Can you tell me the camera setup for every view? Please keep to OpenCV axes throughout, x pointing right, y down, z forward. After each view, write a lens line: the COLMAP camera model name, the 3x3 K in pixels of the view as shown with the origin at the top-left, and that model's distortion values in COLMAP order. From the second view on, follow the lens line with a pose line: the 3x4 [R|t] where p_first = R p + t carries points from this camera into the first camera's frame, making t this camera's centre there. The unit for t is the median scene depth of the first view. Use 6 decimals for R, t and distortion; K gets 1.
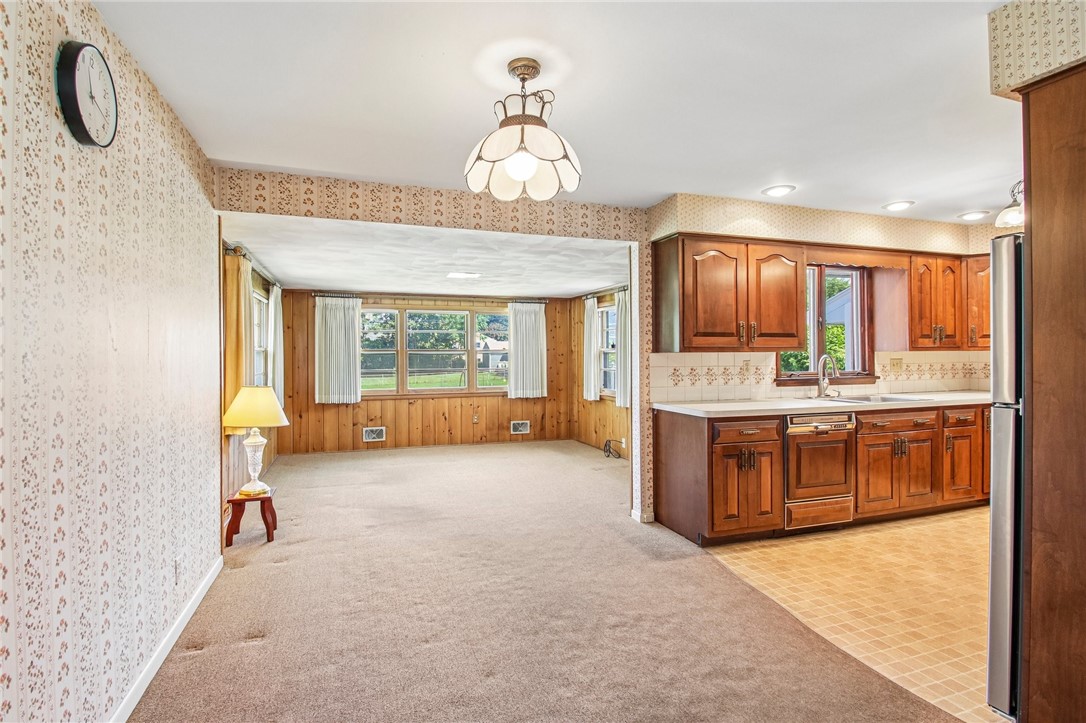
lens RADIAL K [[505.9, 0, 531.8], [0, 505.9, 355.4], [0, 0, 1]] dist [0.002209, -0.002702]
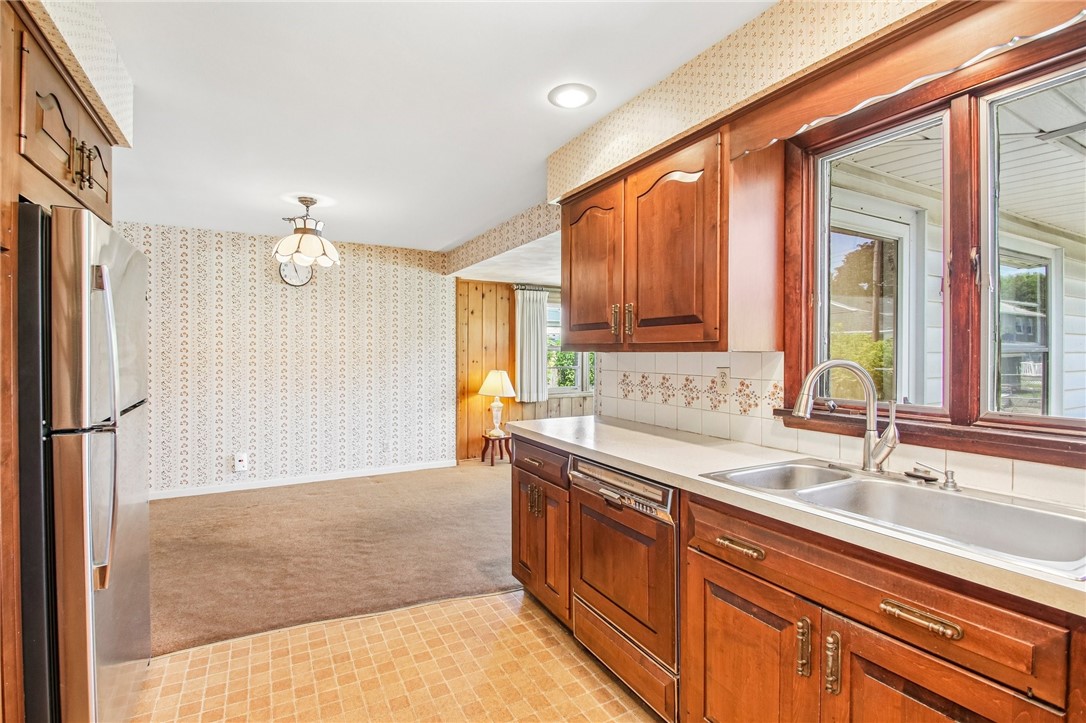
lens RADIAL K [[505.9, 0, 539.1], [0, 505.9, 360.0], [0, 0, 1]] dist [0.002209, -0.002702]
pose [[0.168302, 0.018547, -0.985561, 1.221941], [-0.002446, 0.999828, 0.018398, -0.010161], [0.985732, -0.000686, 0.168318, 0.941225]]
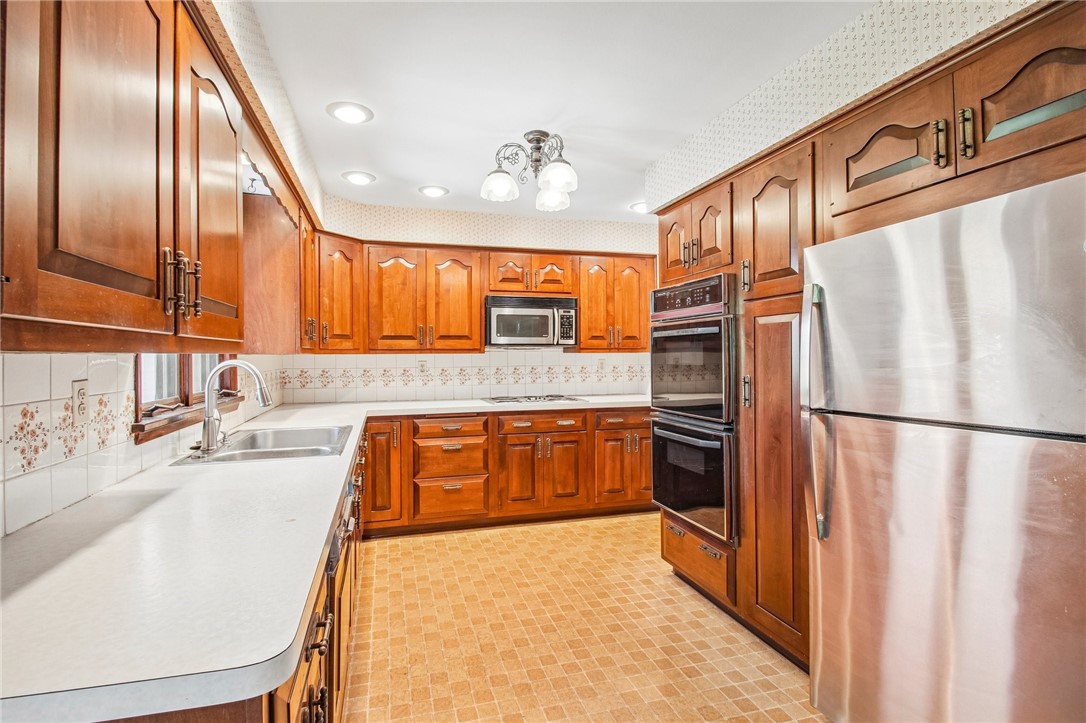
lens RADIAL K [[505.9, 0, 525.8], [0, 505.9, 352.9], [0, 0, 1]] dist [0.002209, -0.002702]
pose [[0.064937, 0.008751, 0.997851, 0.163262], [0.004136, 0.999951, -0.009038, -0.004201], [-0.997881, 0.004714, 0.064898, 0.921084]]
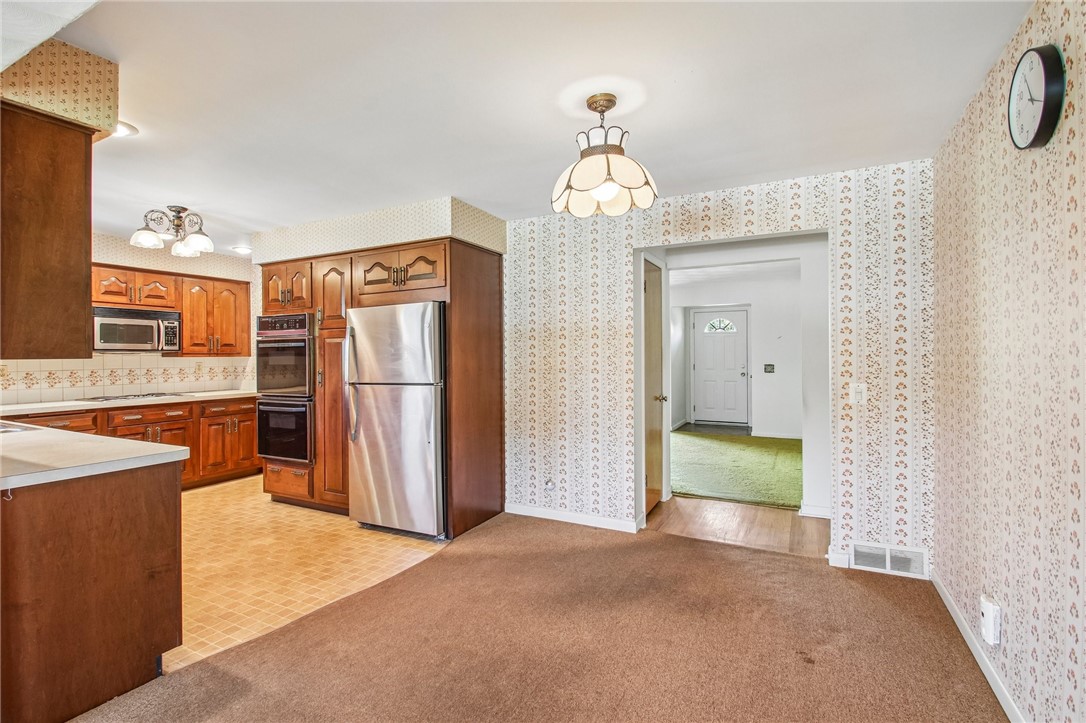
lens RADIAL K [[505.9, 0, 521.3], [0, 505.9, 354.5], [0, 0, 1]] dist [0.002209, -0.002702]
pose [[-0.671617, 0.011374, 0.740811, -0.443304], [0.009783, 0.999931, -0.006484, -0.002911], [-0.740834, 0.002892, -0.671682, 1.156665]]
